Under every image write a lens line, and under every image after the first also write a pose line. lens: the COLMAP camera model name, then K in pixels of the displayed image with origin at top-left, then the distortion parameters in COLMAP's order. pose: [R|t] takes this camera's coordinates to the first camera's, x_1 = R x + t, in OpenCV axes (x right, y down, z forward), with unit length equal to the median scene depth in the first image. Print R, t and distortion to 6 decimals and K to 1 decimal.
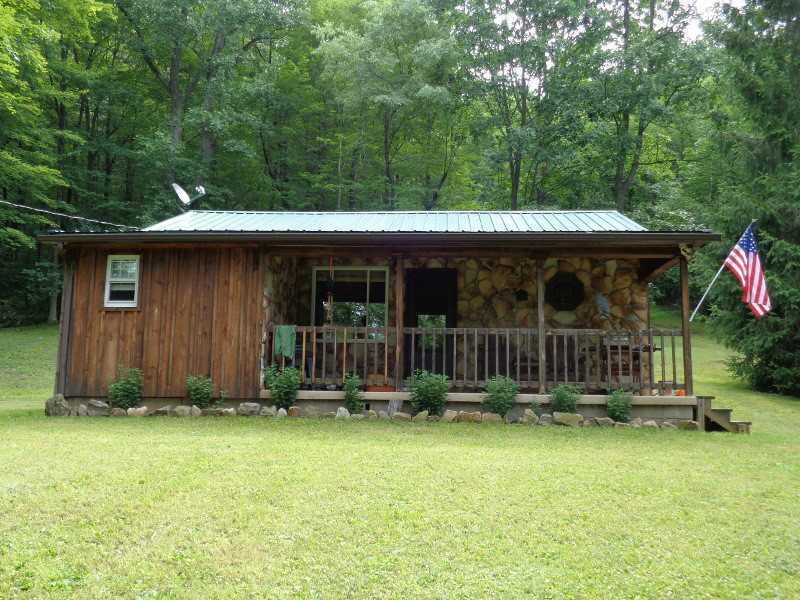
lens RADIAL K [[767.2, 0, 400.0], [0, 767.2, 300.0], [0, 0, 1]] dist [-0.017918, -0.004373]
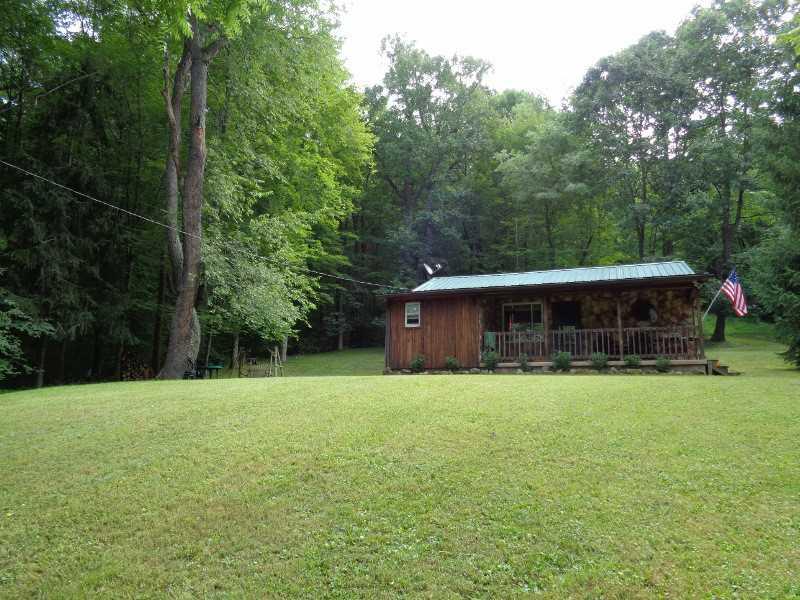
lens RADIAL K [[594.8, 0, 400.0], [0, 594.8, 300.0], [0, 0, 1]] dist [0.001698, -0.000792]
pose [[0.958944, -0.055853, -0.278040, 0.057528], [0.039285, 0.997124, -0.064814, 0.034352], [0.280860, 0.051230, 0.958380, -0.512474]]
